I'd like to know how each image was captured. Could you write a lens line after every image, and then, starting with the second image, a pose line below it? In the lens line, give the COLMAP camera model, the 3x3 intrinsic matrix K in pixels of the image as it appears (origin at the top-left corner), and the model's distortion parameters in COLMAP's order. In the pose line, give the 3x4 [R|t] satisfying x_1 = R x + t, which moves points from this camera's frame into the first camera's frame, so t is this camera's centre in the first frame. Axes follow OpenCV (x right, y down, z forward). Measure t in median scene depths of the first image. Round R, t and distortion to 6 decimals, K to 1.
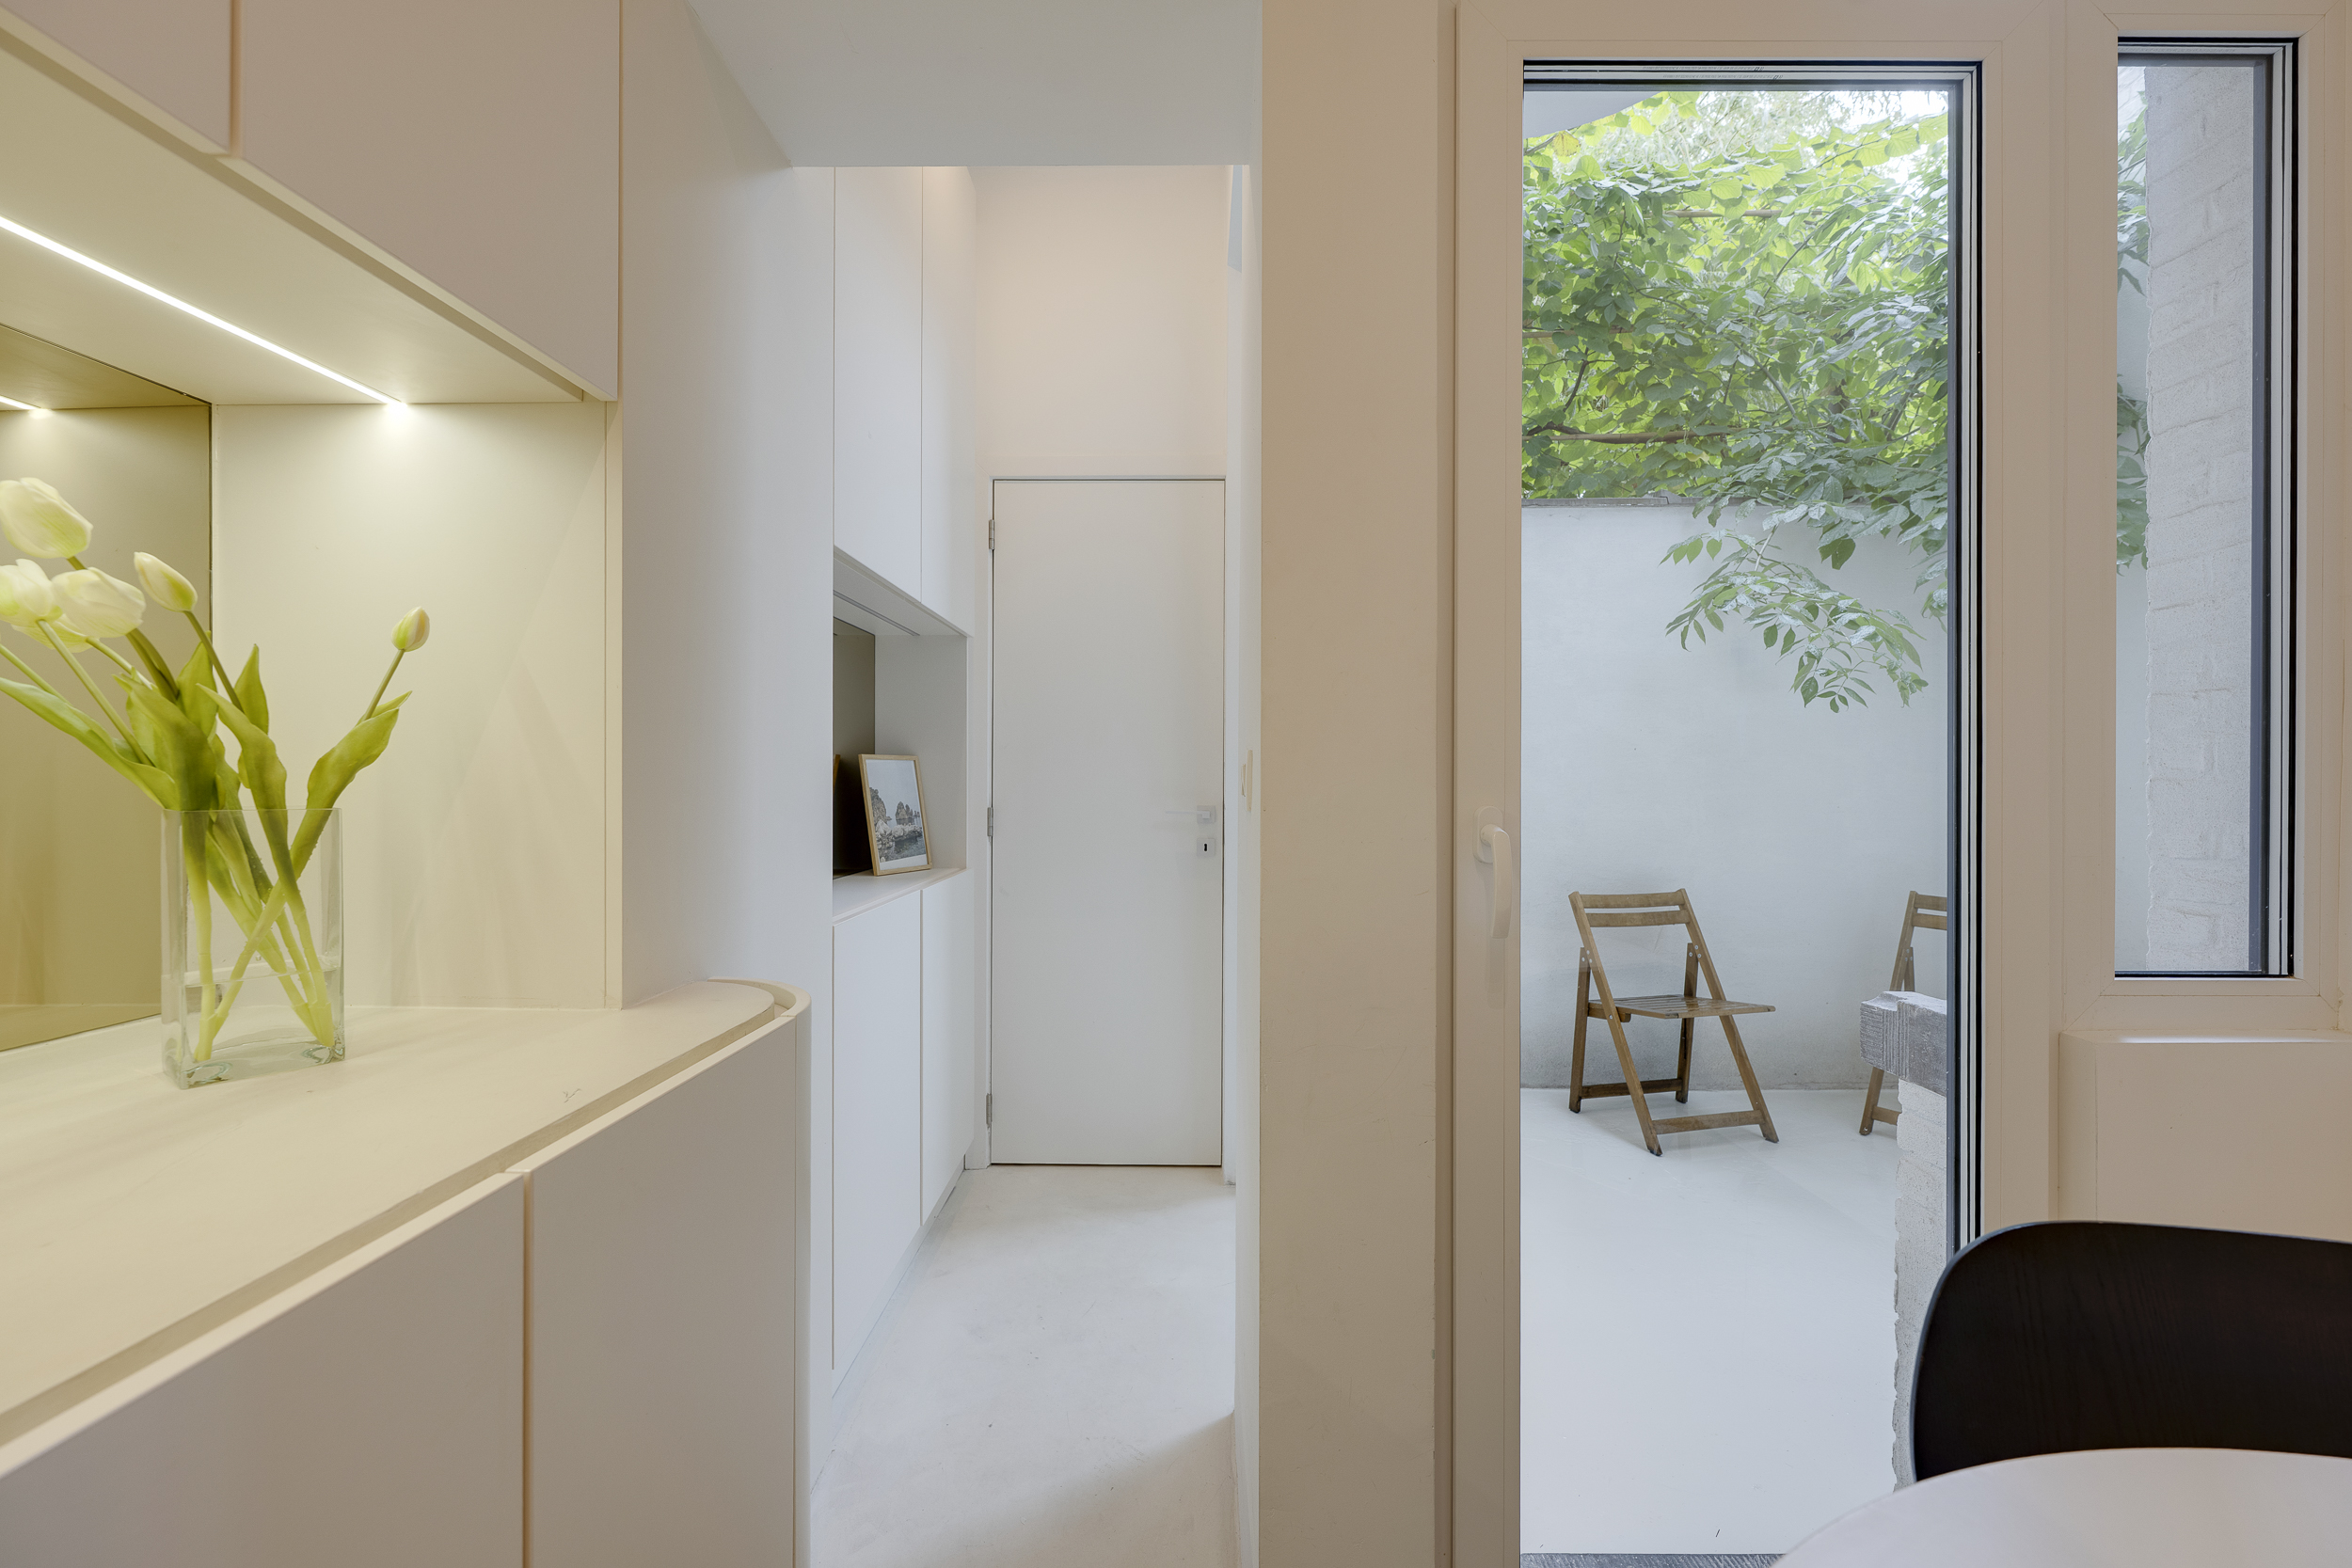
lens RADIAL K [[1101.3, 0, 1187.9], [0, 1101.3, 776.3], [0, 0, 1]] dist [0.000652, -0.000070]
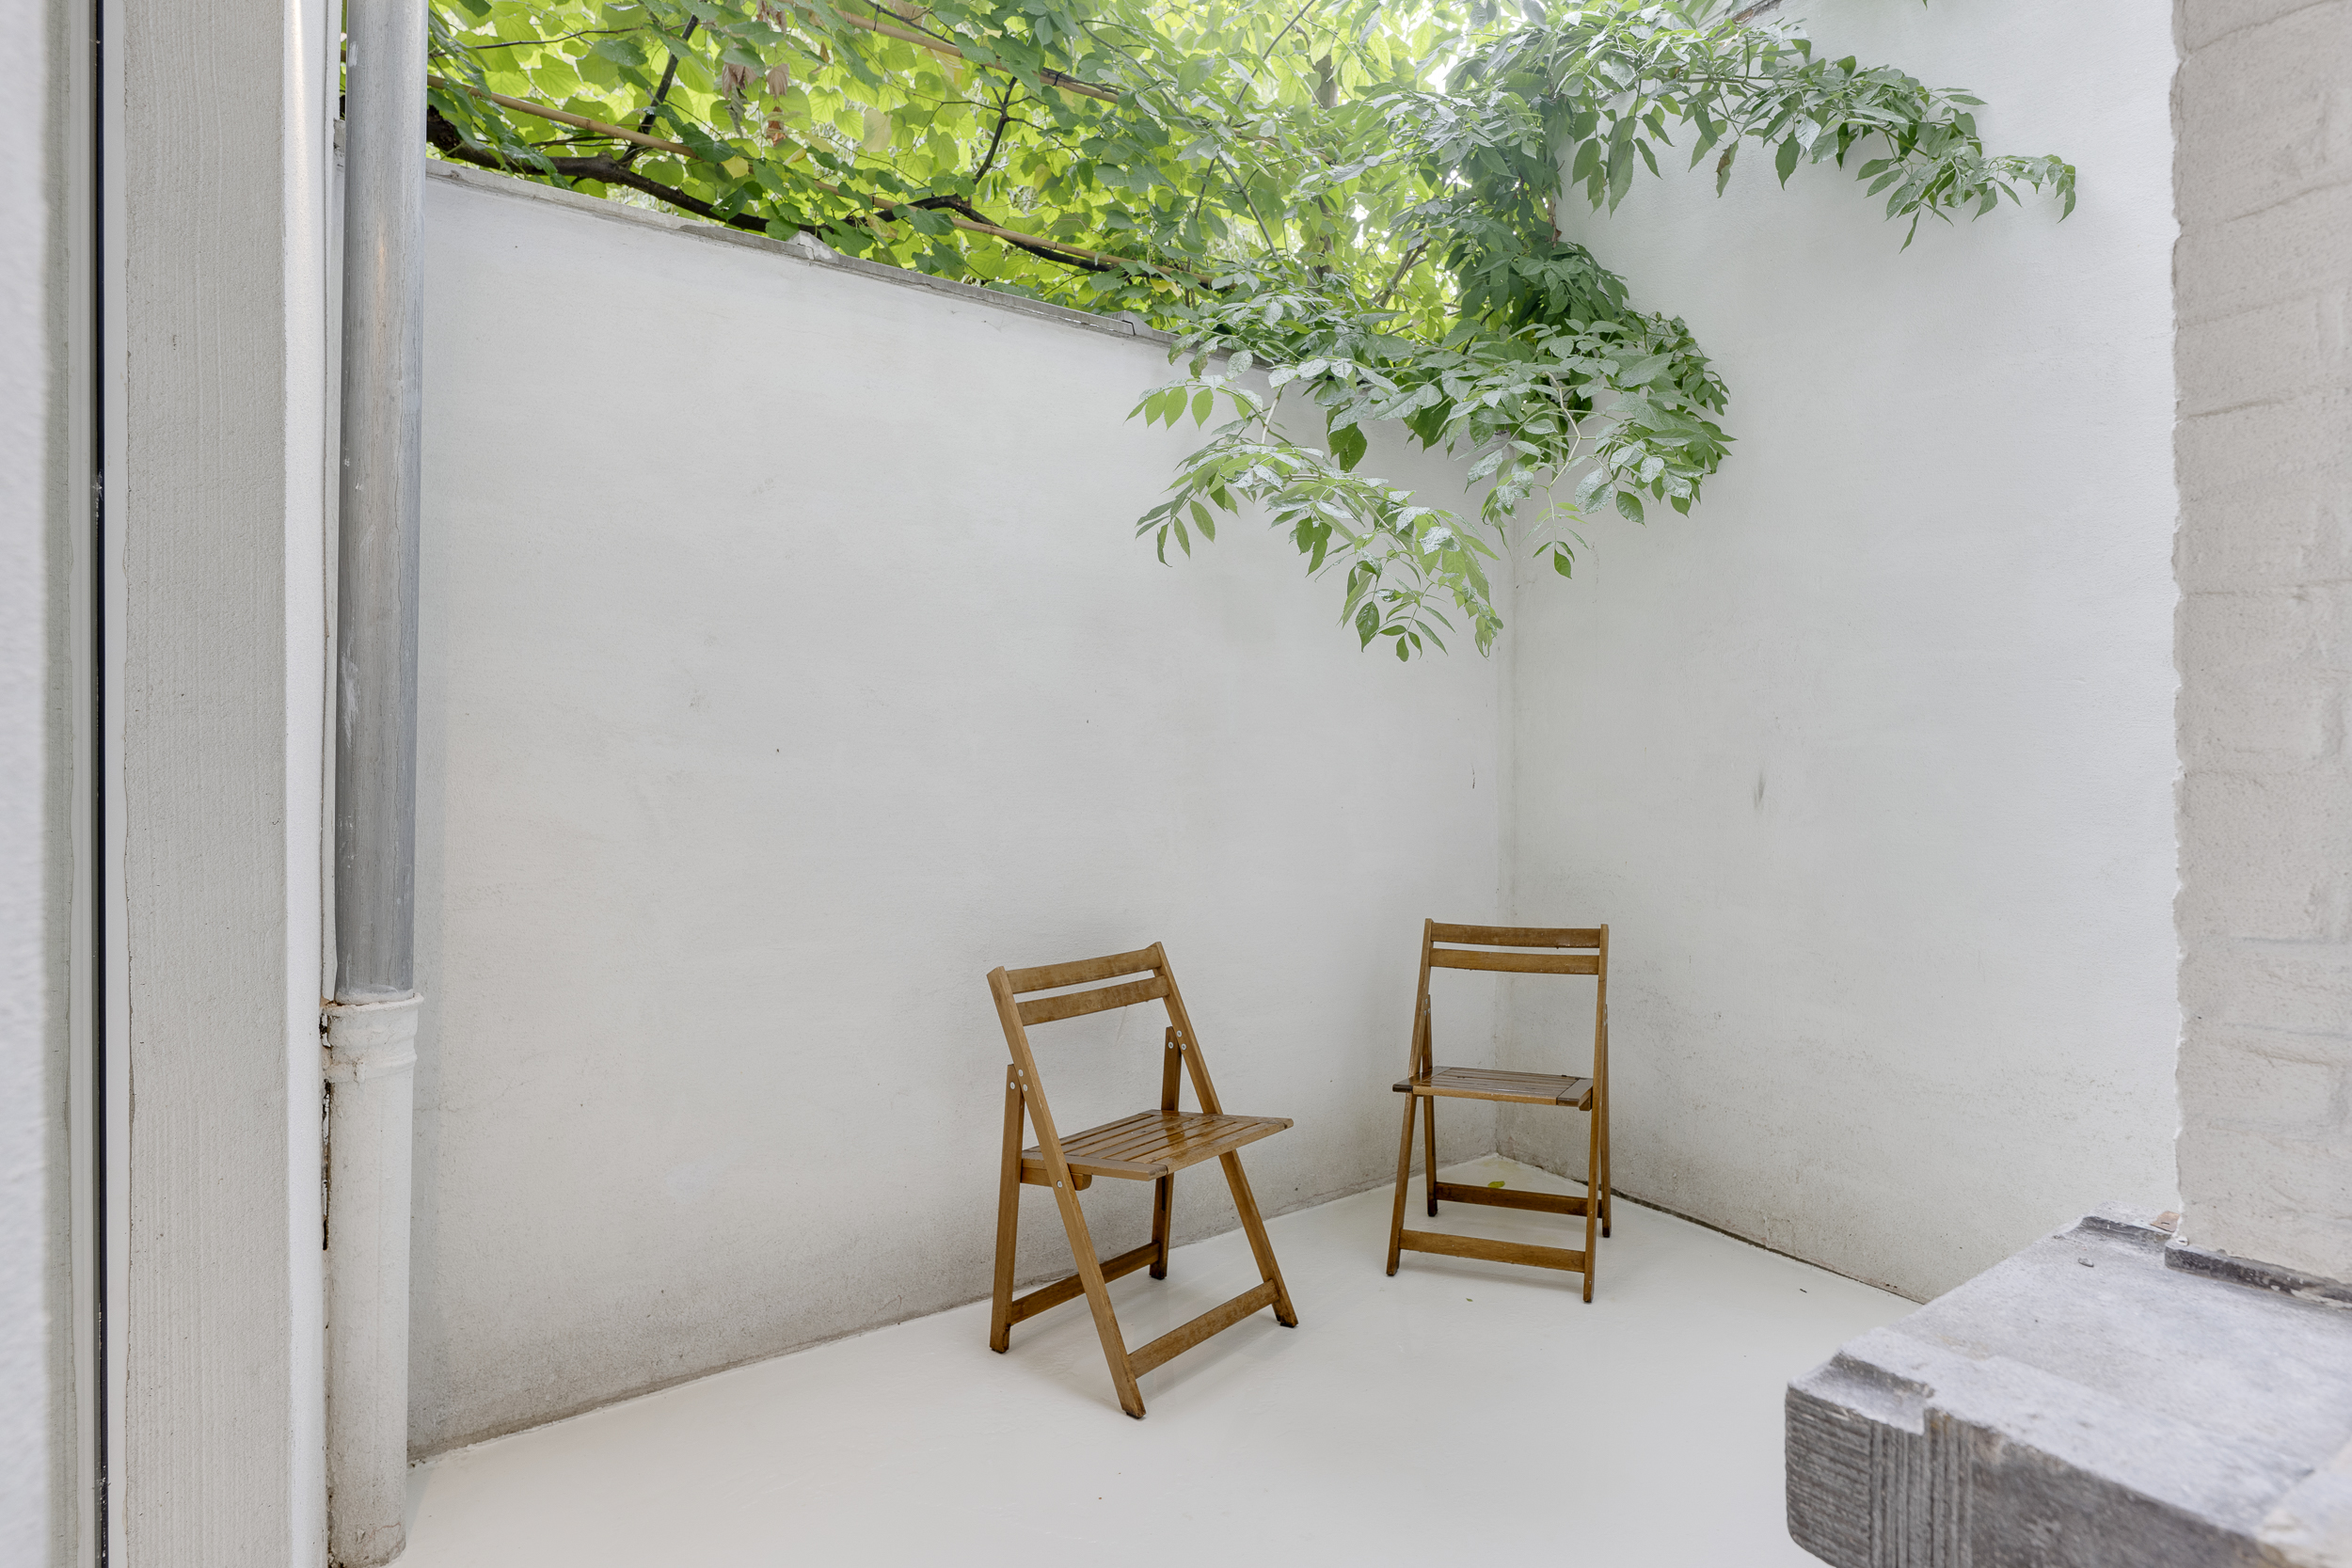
lens RADIAL K [[1101.3, 0, 1187.9], [0, 1101.3, 776.3], [0, 0, 1]] dist [0.000652, -0.000070]
pose [[0.865271, -0.008257, 0.501236, 0.154717], [0.004862, 0.999956, 0.008080, 0.000883], [-0.501281, -0.004554, 0.865273, 0.467658]]
